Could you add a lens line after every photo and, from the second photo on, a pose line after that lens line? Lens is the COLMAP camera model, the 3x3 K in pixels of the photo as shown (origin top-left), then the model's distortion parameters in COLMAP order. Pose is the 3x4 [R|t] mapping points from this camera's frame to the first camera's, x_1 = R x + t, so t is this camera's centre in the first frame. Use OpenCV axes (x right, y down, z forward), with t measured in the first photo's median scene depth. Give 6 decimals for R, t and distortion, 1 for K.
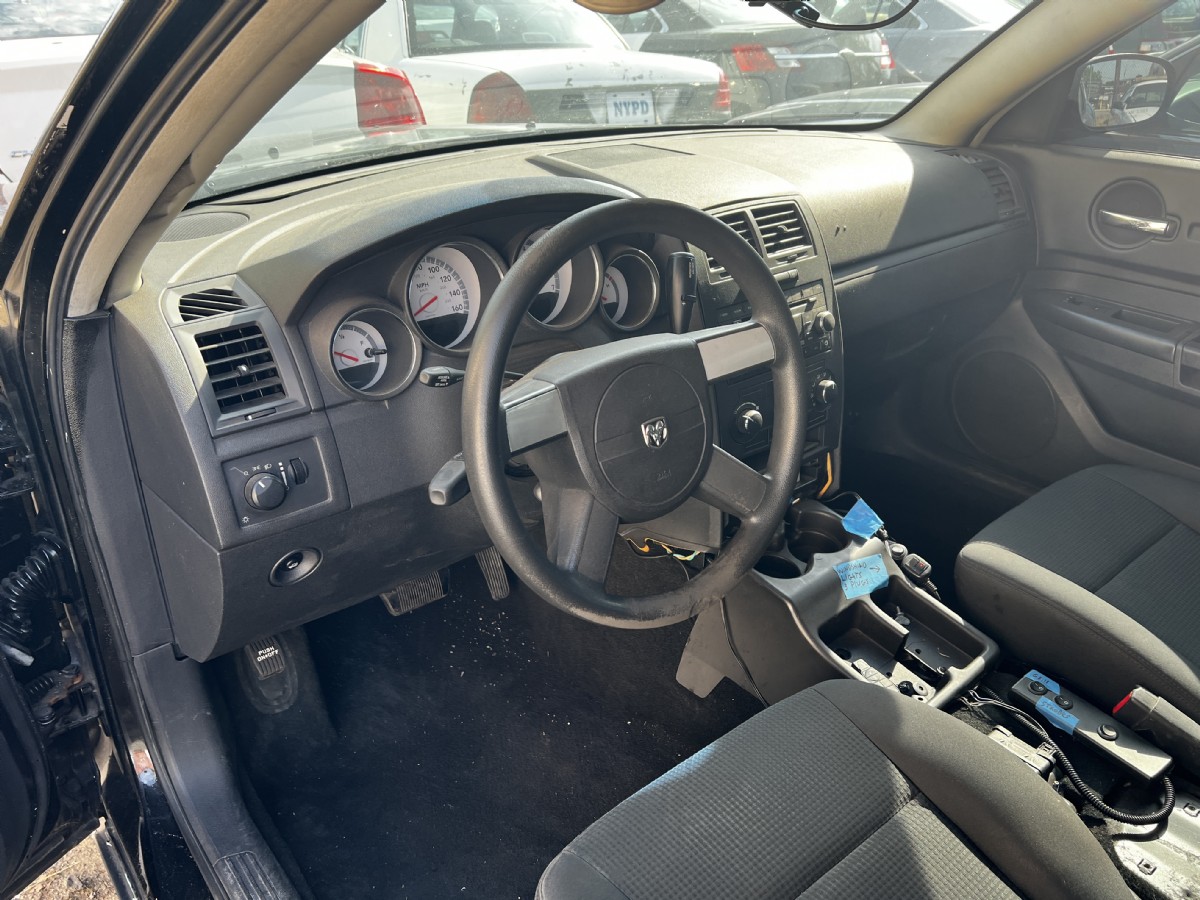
lens RADIAL K [[912.2, 0, 610.7], [0, 912.2, 454.4], [0, 0, 1]] dist [0.044395, -0.047949]
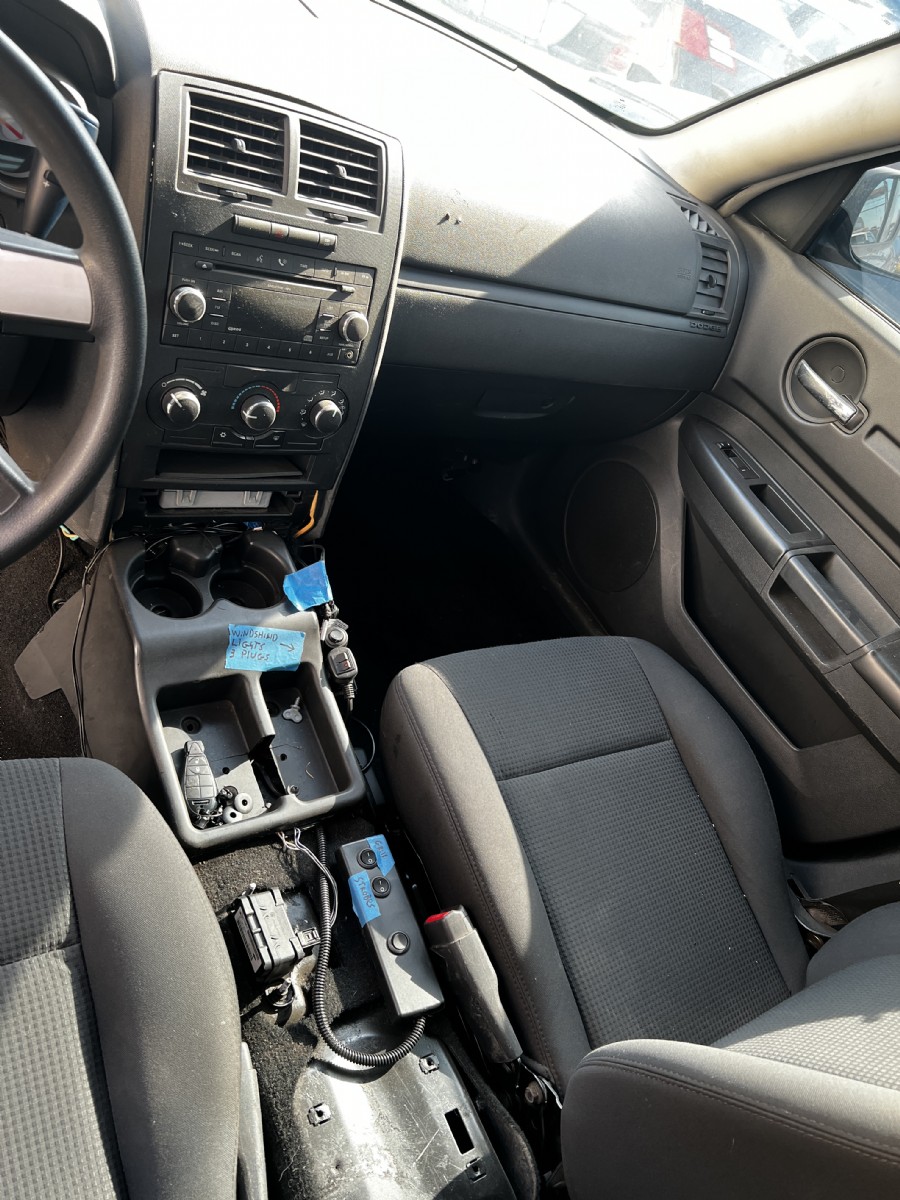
lens RADIAL K [[912.2, 0, 451.5], [0, 912.2, 606.6], [0, 0, 1]] dist [0.044395, -0.047949]
pose [[0.899816, 0.415536, 0.132894, 0.303802], [-0.434781, 0.879270, 0.194549, -0.125608], [-0.036007, -0.232838, 0.971849, 0.234802]]
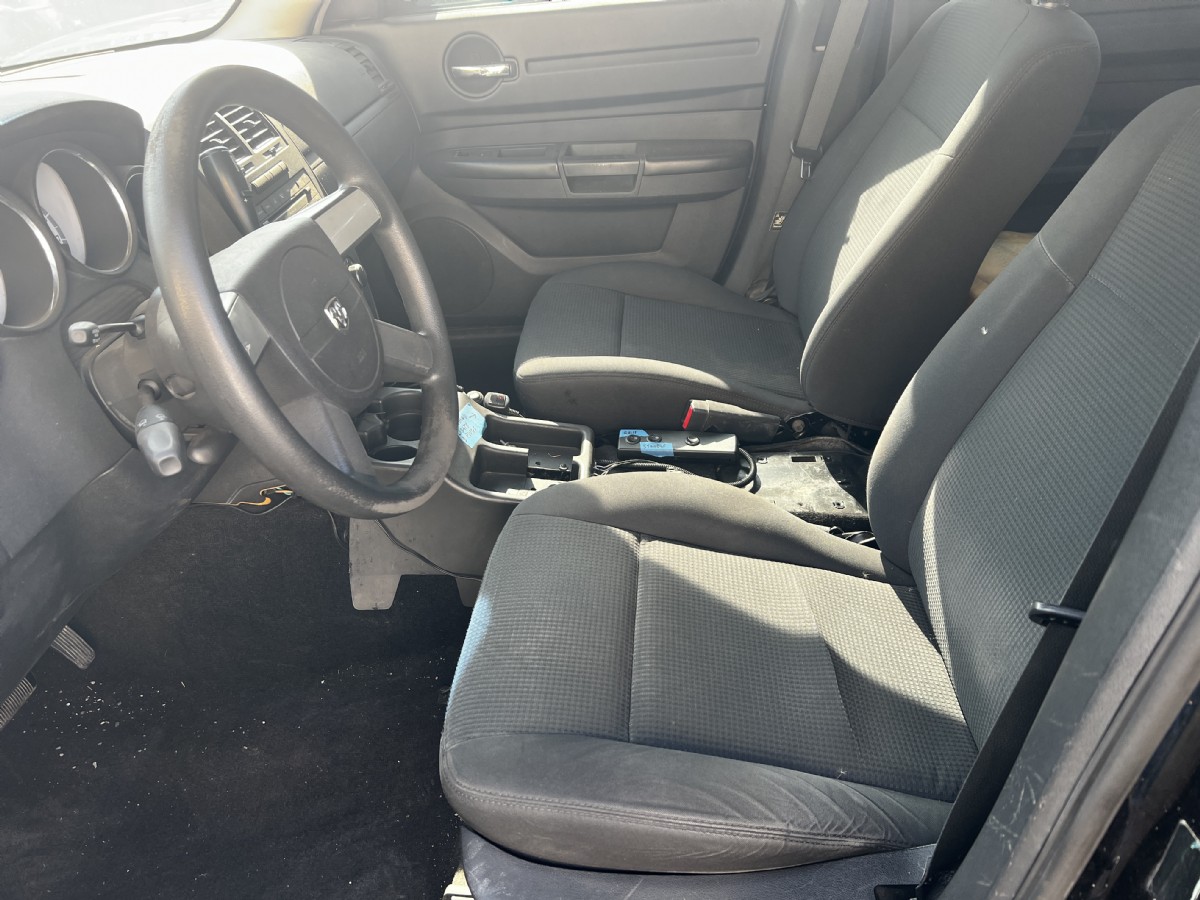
lens RADIAL K [[912.2, 0, 595.6], [0, 912.2, 461.9], [0, 0, 1]] dist [0.044395, -0.047949]
pose [[0.685086, -0.434208, 0.584911, -0.267665], [0.402920, 0.894799, 0.192326, 0.026063], [-0.606888, 0.103913, 0.787965, 0.076155]]
